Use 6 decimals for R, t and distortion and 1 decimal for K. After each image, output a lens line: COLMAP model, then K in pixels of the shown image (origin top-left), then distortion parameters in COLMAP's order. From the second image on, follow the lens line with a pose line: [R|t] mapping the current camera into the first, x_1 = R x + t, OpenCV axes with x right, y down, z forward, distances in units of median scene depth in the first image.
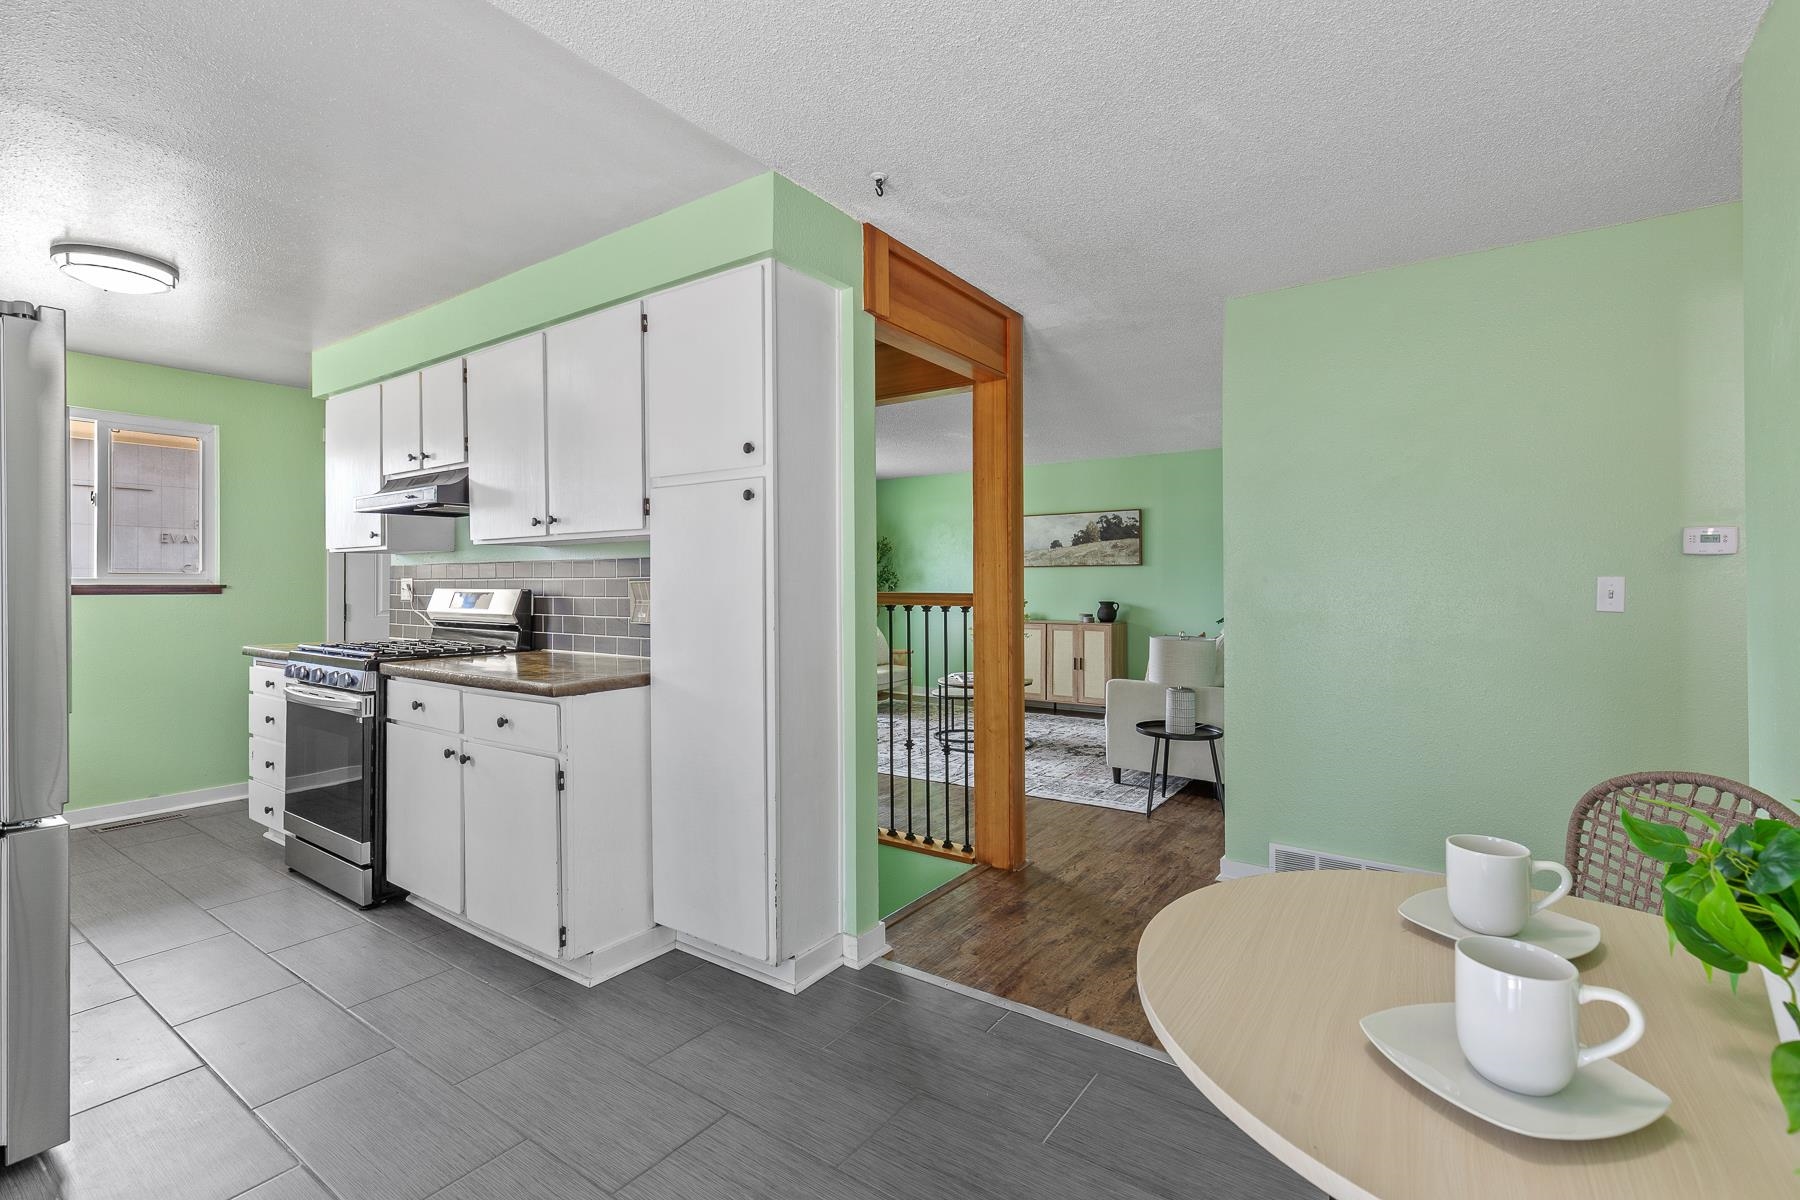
lens RADIAL K [[815.5, 0, 902.0], [0, 815.5, 589.2], [0, 0, 1]] dist [0.007849, -0.000794]
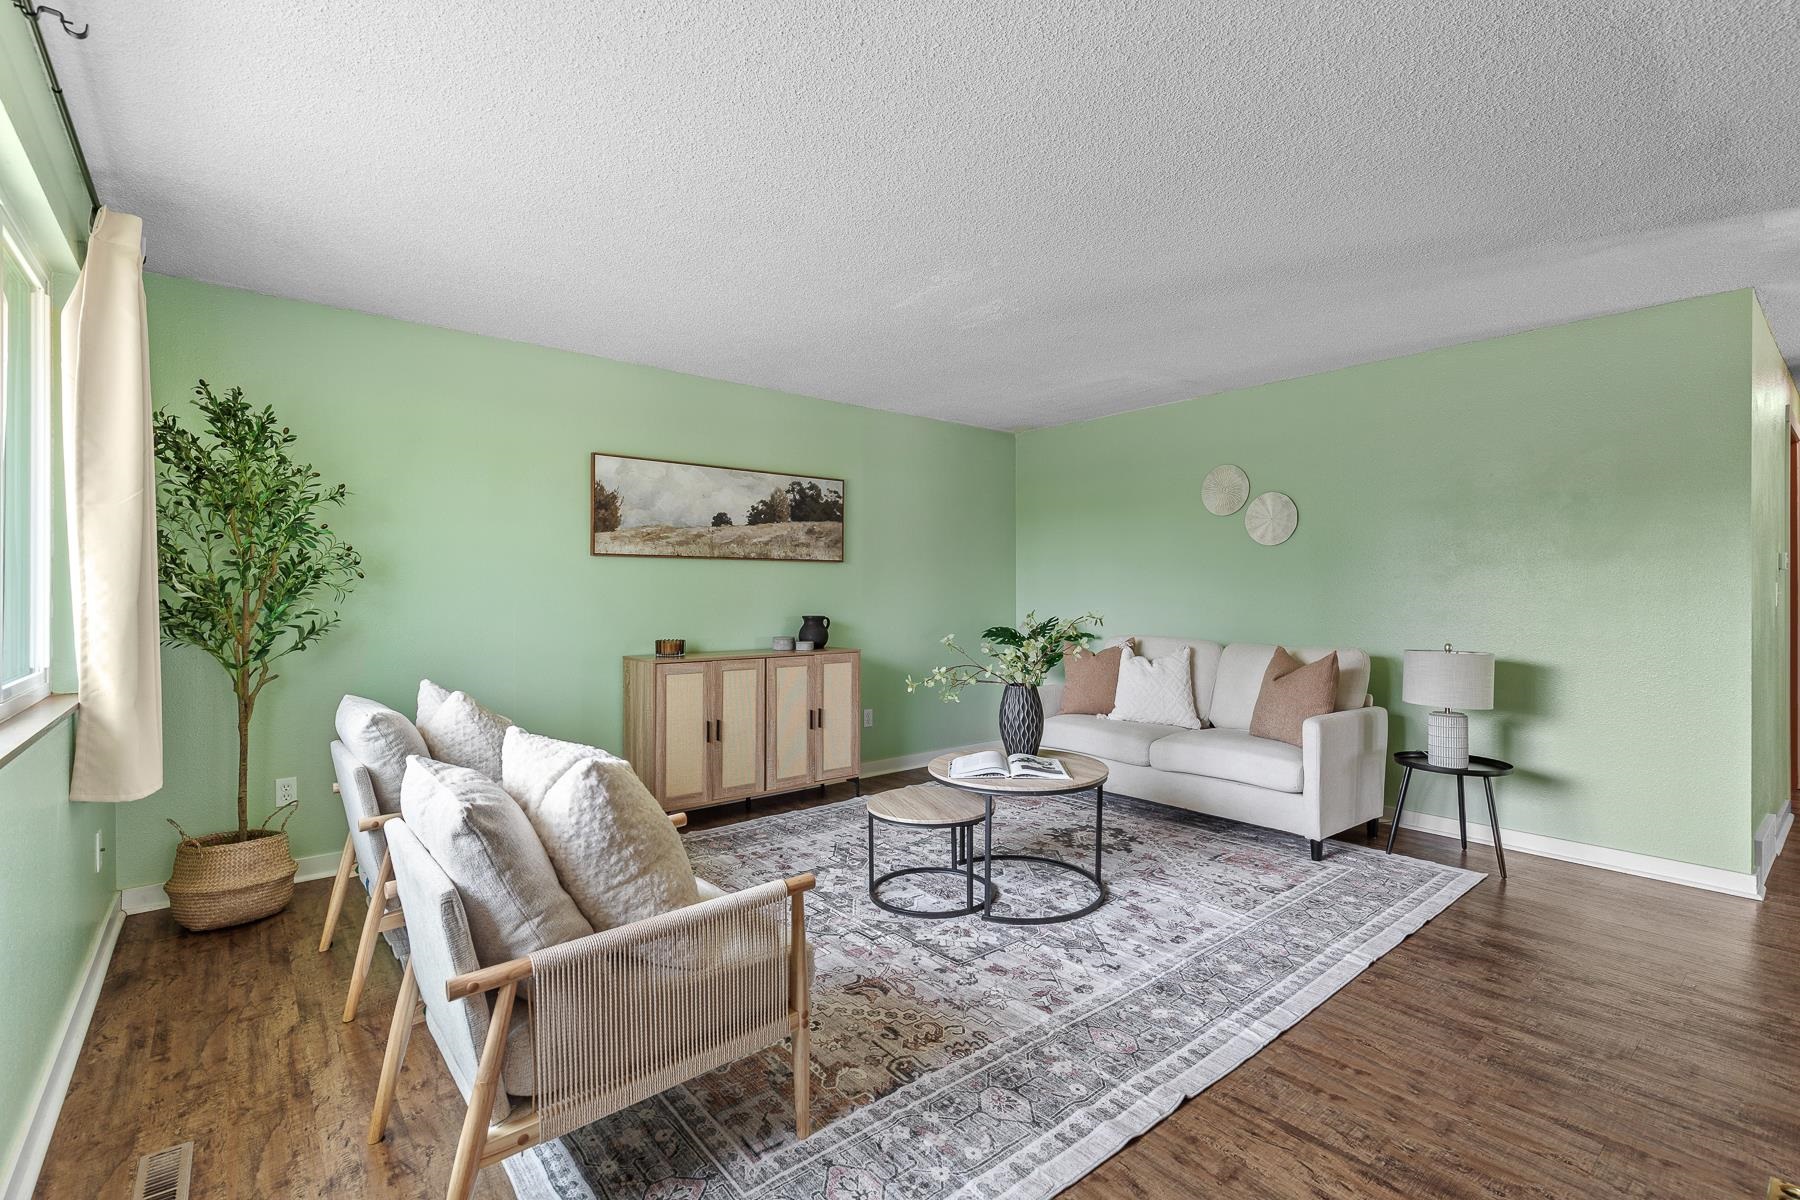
lens RADIAL K [[815.5, 0, 917.3], [0, 815.5, 598.0], [0, 0, 1]] dist [0.007849, -0.000794]
pose [[0.248209, -0.003764, 0.968699, -0.352160], [0.007535, 0.999970, 0.001955, 0.000096], [-0.968677, 0.006814, 0.248229, 0.760680]]
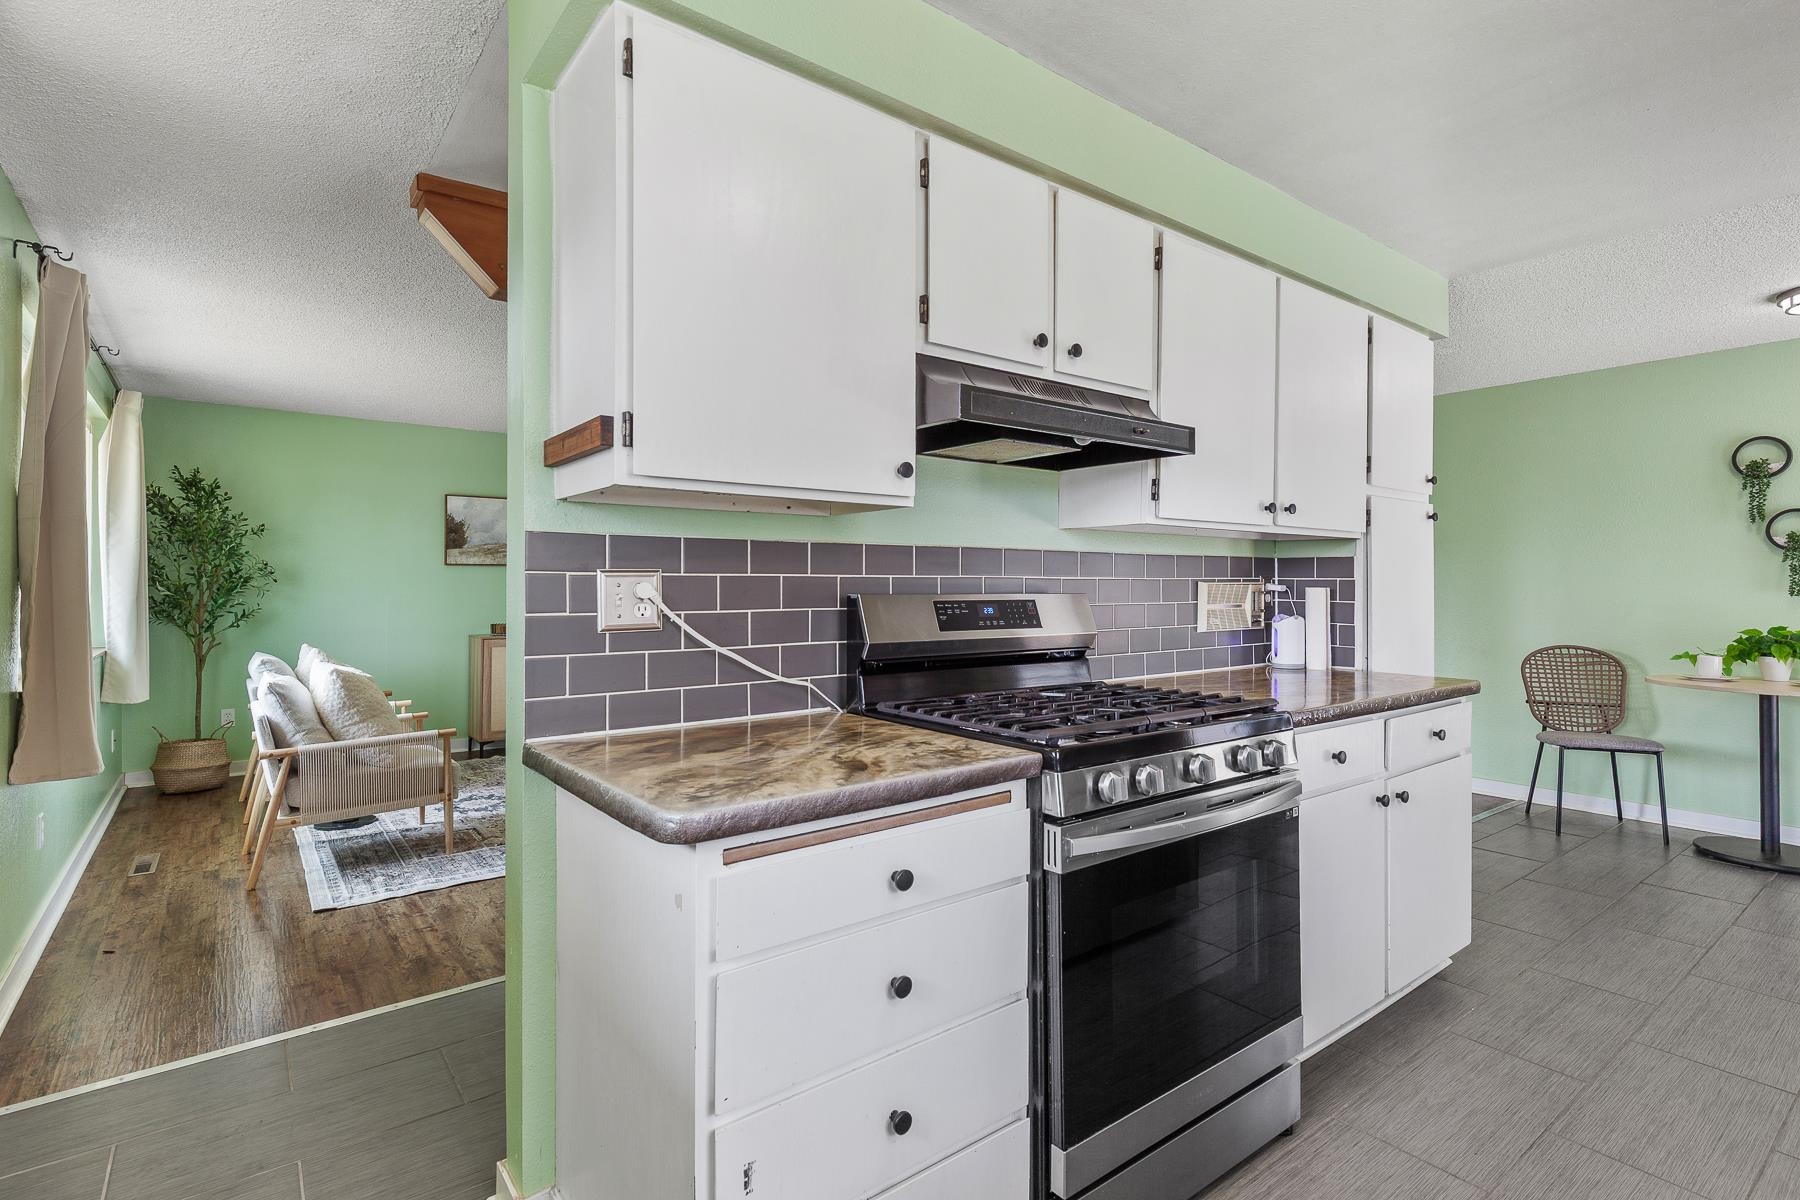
lens RADIAL K [[868.0, 0, 926.5], [0, 868.0, 582.3], [0, 0, 1]] dist [0.012816, 0.000471]
pose [[0.271901, 0.006930, 0.962300, -0.562126], [0.007162, 0.999932, -0.009225, -0.001191], [-0.962299, 0.009400, 0.271833, 0.429385]]
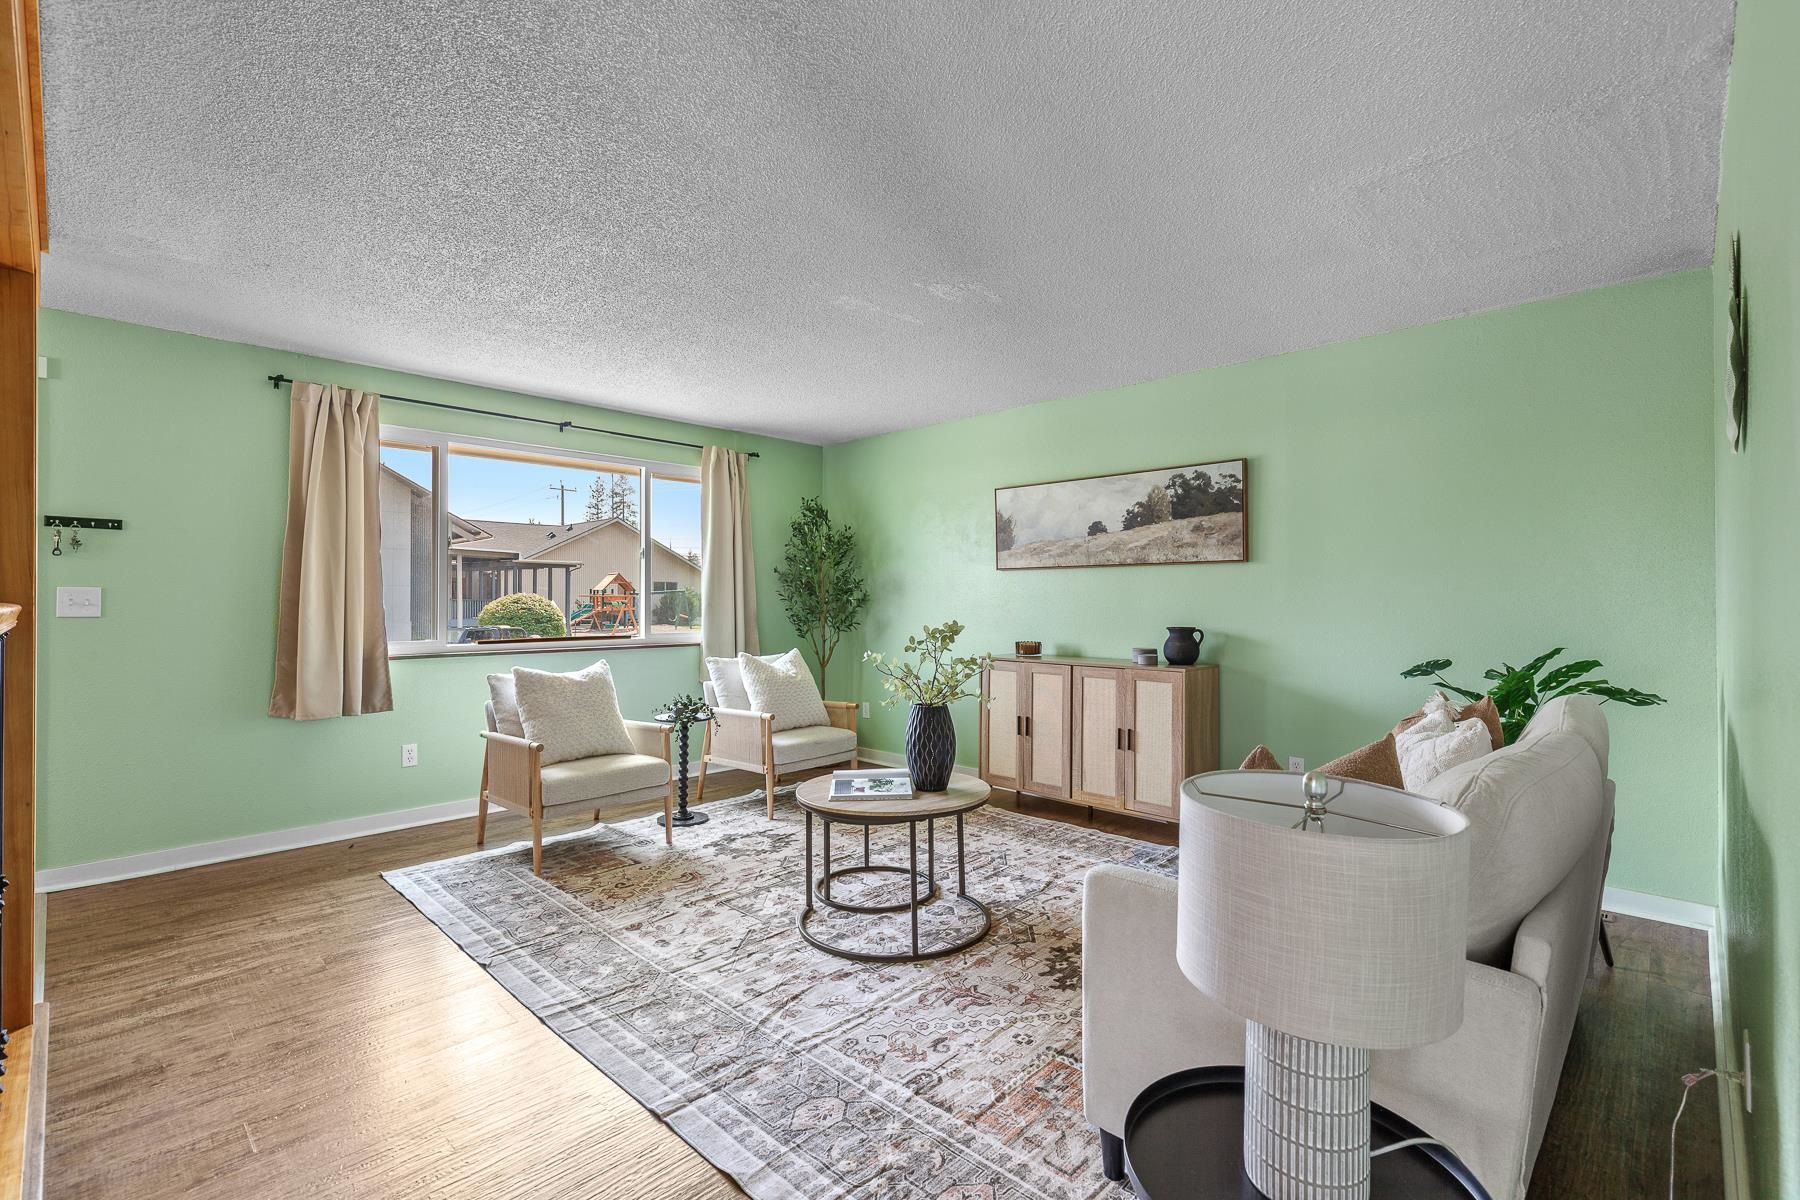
lens RADIAL K [[815.5, 0, 901.5], [0, 815.5, 601.2], [0, 0, 1]] dist [0.007849, -0.000794]
pose [[0.987559, 0.002760, -0.157223, 0.149856], [-0.003815, 0.999972, -0.006404, 0.001496], [0.157201, 0.006924, 0.987542, 0.420852]]
